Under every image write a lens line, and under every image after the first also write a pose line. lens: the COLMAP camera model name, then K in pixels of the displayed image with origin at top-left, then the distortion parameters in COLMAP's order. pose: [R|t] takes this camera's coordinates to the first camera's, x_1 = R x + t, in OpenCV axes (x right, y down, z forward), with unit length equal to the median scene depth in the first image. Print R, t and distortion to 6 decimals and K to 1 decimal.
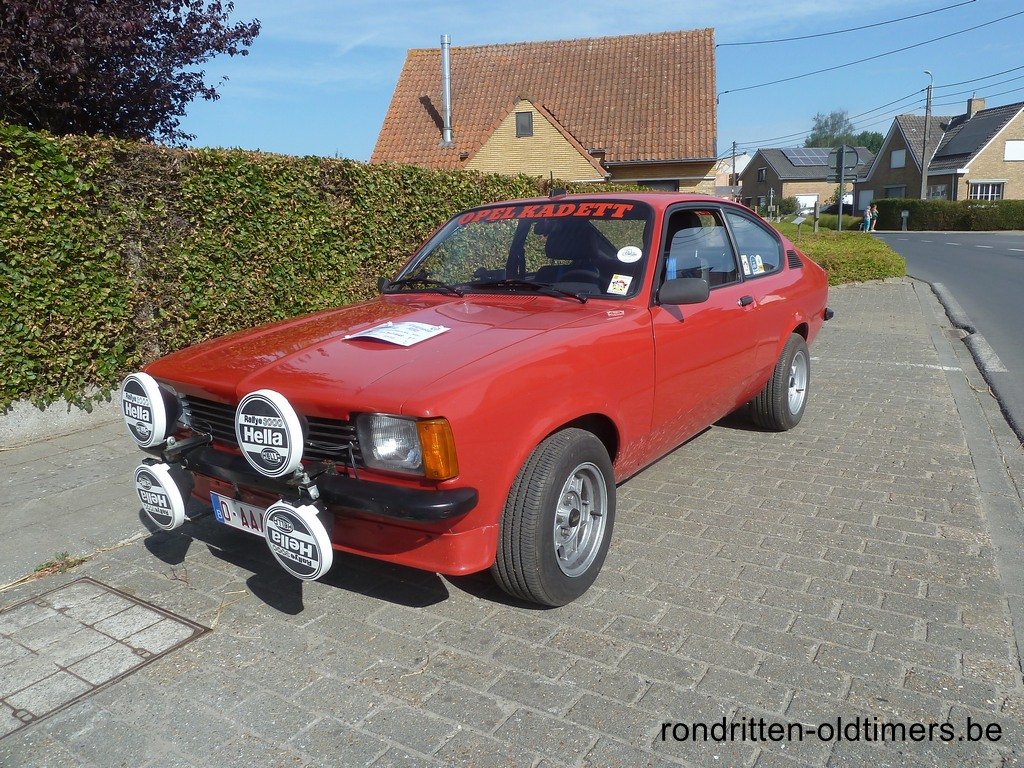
lens RADIAL K [[761.4, 0, 518.6], [0, 761.4, 379.9], [0, 0, 1]] dist [-0.035073, 0.008074]
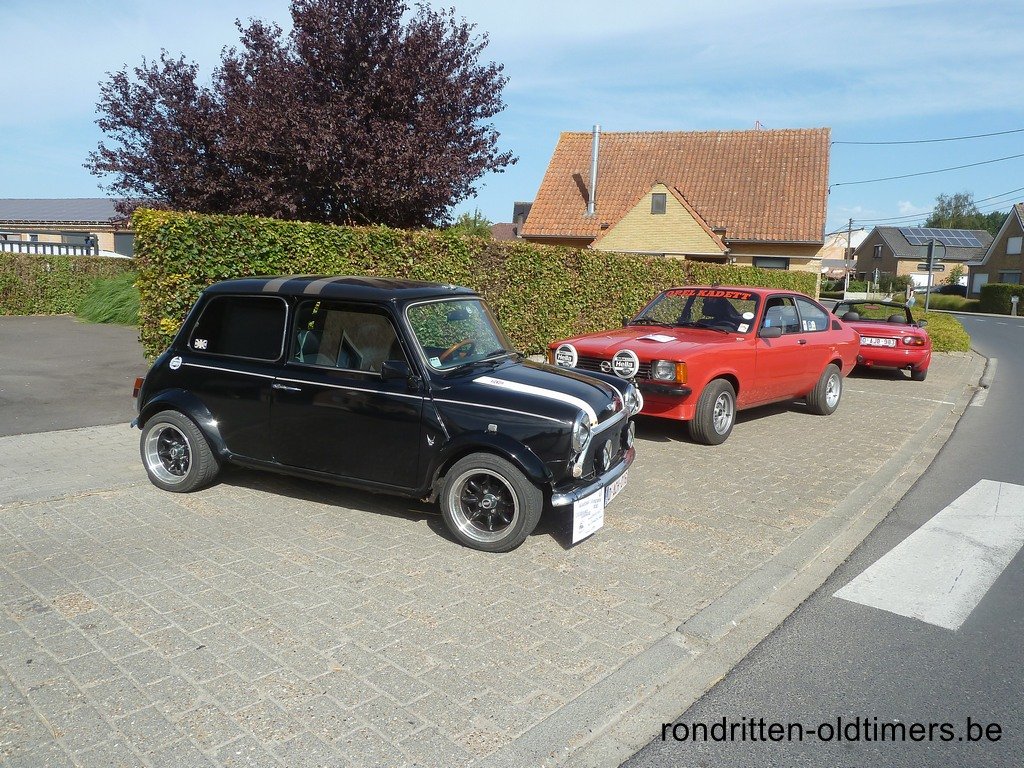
lens RADIAL K [[761.4, 0, 518.6], [0, 761.4, 379.9], [0, 0, 1]] dist [-0.035073, 0.008074]
pose [[0.987861, 0.083979, -0.130684, -0.096302], [-0.092721, 0.993741, -0.062303, 0.101186], [0.124634, 0.073664, 0.989464, -0.578340]]
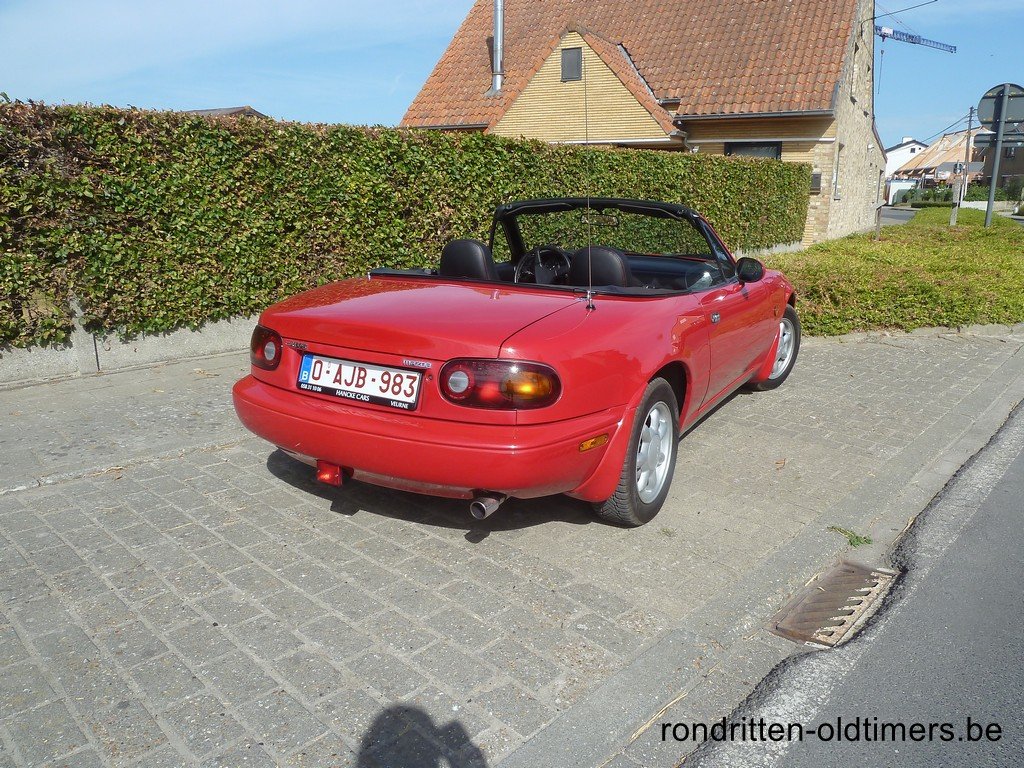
lens RADIAL K [[761.4, 0, 518.6], [0, 761.4, 379.9], [0, 0, 1]] dist [-0.035073, 0.008074]
pose [[0.957735, 0.099907, -0.269743, 0.603801], [-0.089493, 0.994698, 0.050665, -0.172723], [0.273375, -0.024383, 0.961599, 0.767575]]
